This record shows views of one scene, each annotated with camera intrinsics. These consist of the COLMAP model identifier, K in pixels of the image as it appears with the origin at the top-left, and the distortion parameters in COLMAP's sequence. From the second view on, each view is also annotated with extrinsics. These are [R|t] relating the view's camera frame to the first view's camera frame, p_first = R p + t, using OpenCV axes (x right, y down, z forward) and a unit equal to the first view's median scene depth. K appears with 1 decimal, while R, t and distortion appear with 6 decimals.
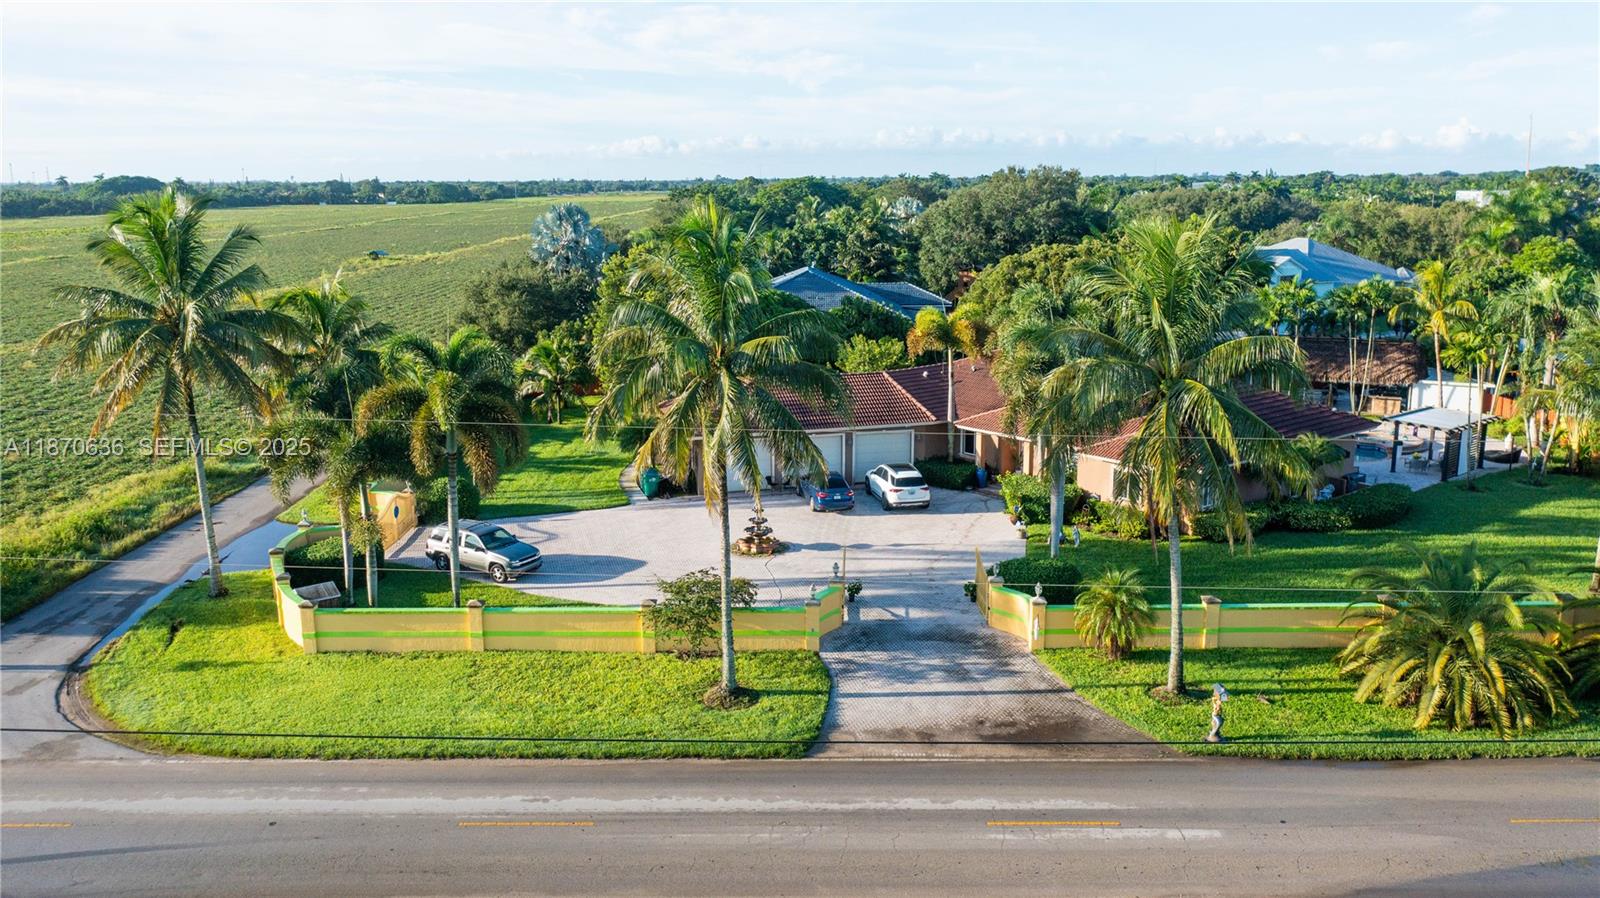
lens RADIAL K [[1271.3, 0, 797.6], [0, 1271.3, 450.3], [0, 0, 1]] dist [0.003716, -0.009476]
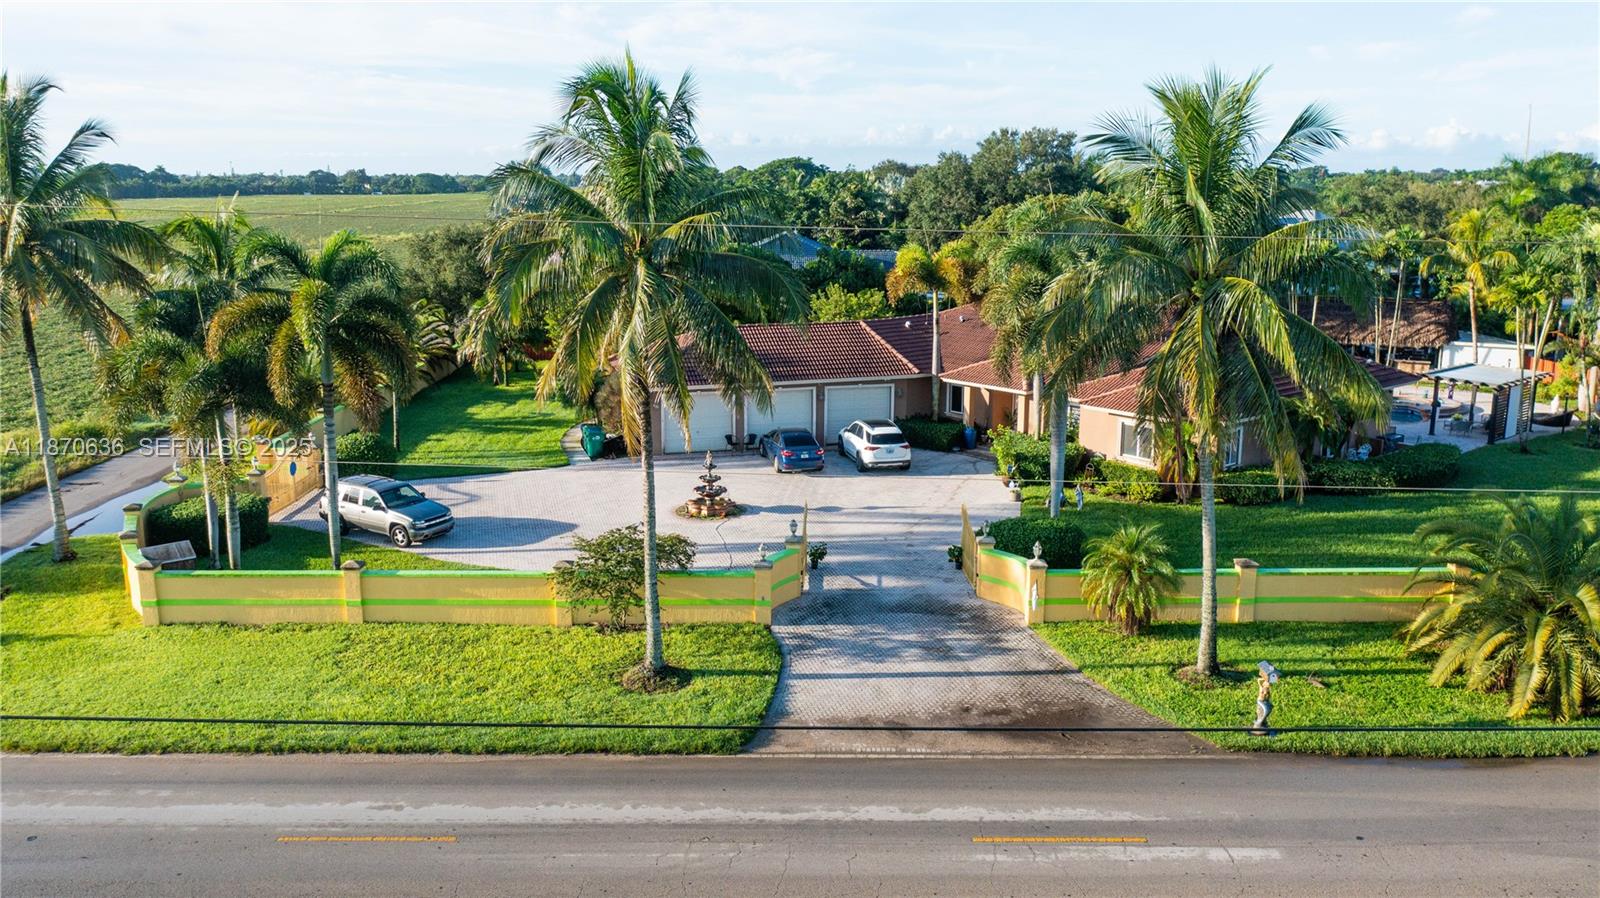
lens RADIAL K [[1271.3, 0, 796.6], [0, 1271.3, 448.6], [0, 0, 1]] dist [0.003716, -0.009476]
pose [[0.999973, 0.003647, 0.006426, 0.025468], [-0.003651, 0.999993, 0.000558, 0.039955], [-0.006424, -0.000581, 0.999979, 0.161578]]
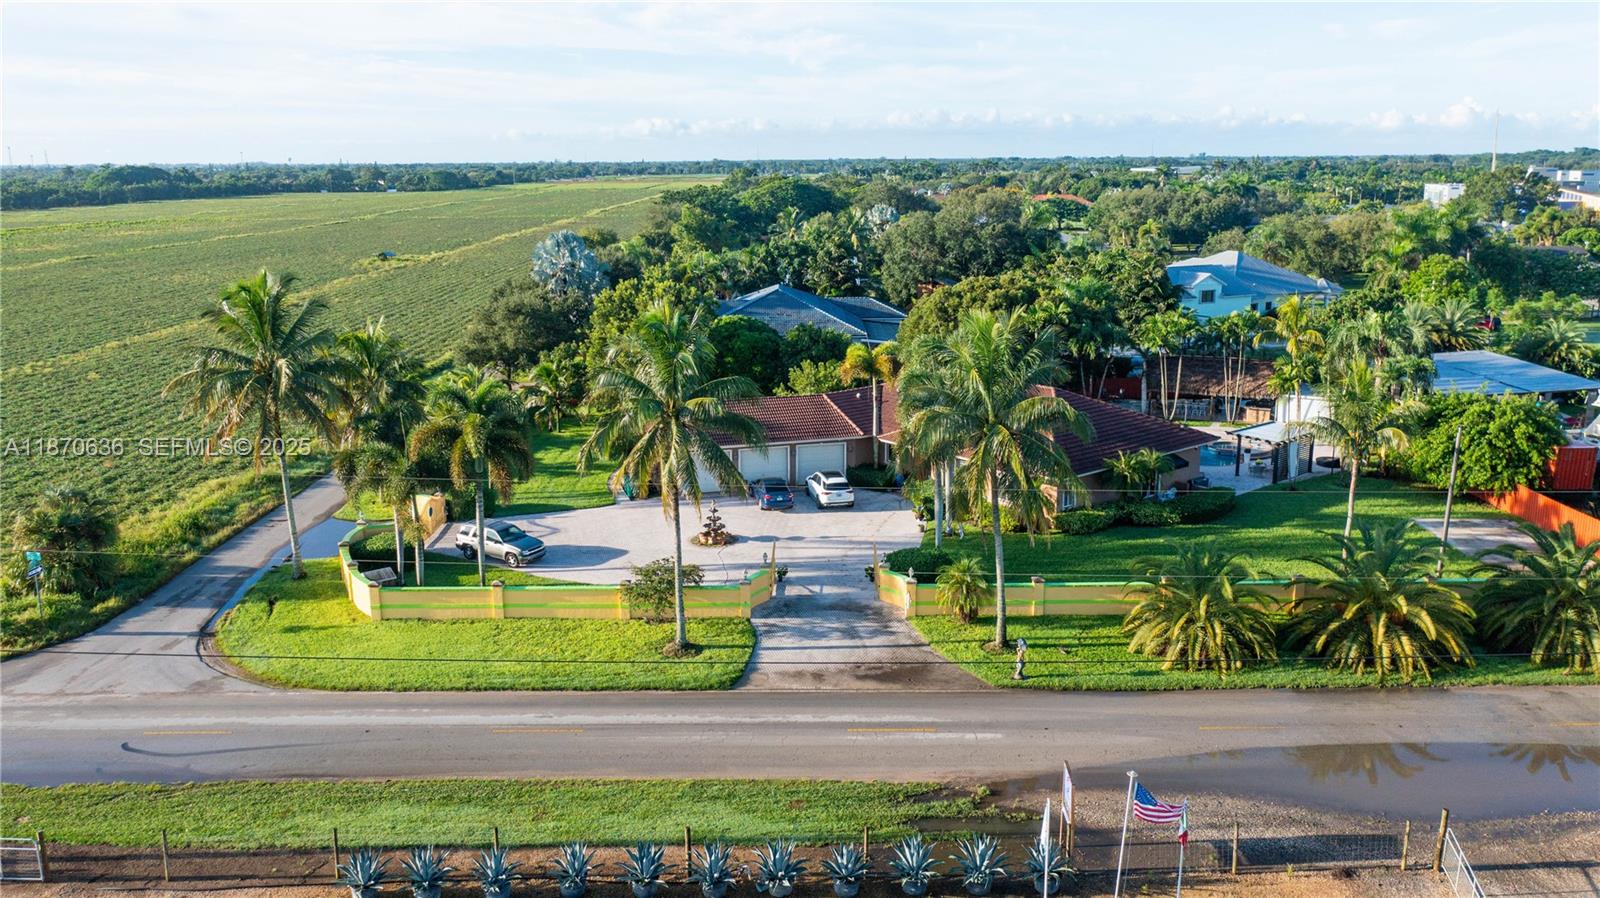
lens RADIAL K [[1271.3, 0, 798.5], [0, 1271.3, 448.8], [0, 0, 1]] dist [0.003716, -0.009476]
pose [[0.999998, -0.001564, 0.001524, 0.060935], [0.001543, 0.999899, 0.014155, -0.038620], [-0.001546, -0.014153, 0.999899, -0.327735]]
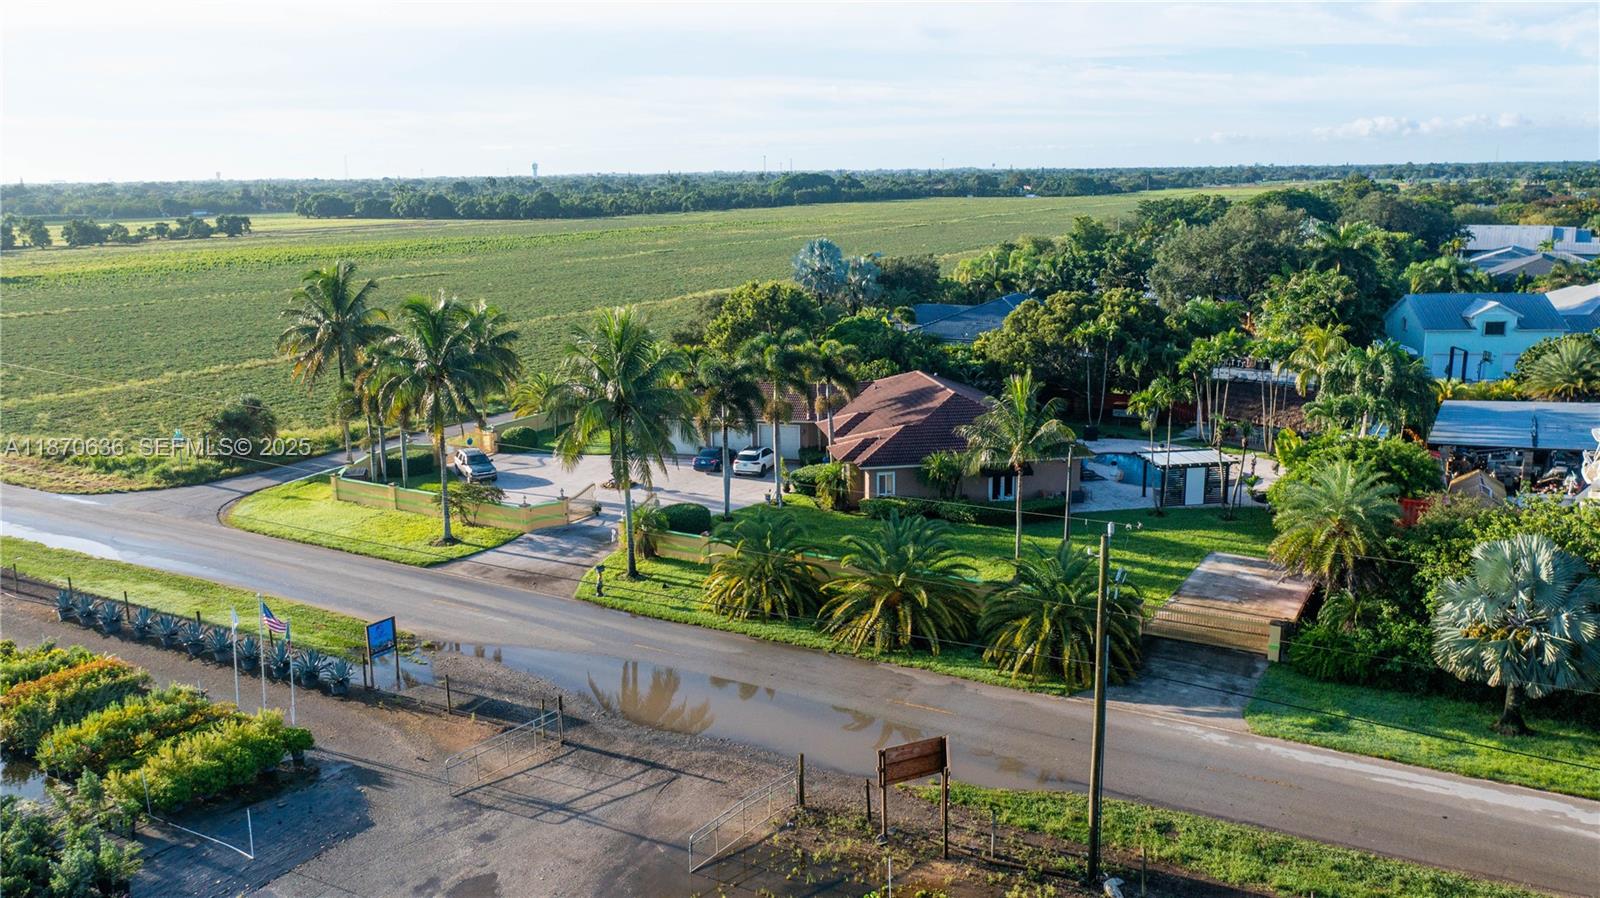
lens RADIAL K [[1271.3, 0, 793.1], [0, 1271.3, 448.6], [0, 0, 1]] dist [0.003716, -0.009476]
pose [[0.860452, 0.103430, -0.498923, 1.130564], [-0.098012, 0.994492, 0.037131, -0.060100], [0.500016, 0.016951, 0.865850, -0.347900]]
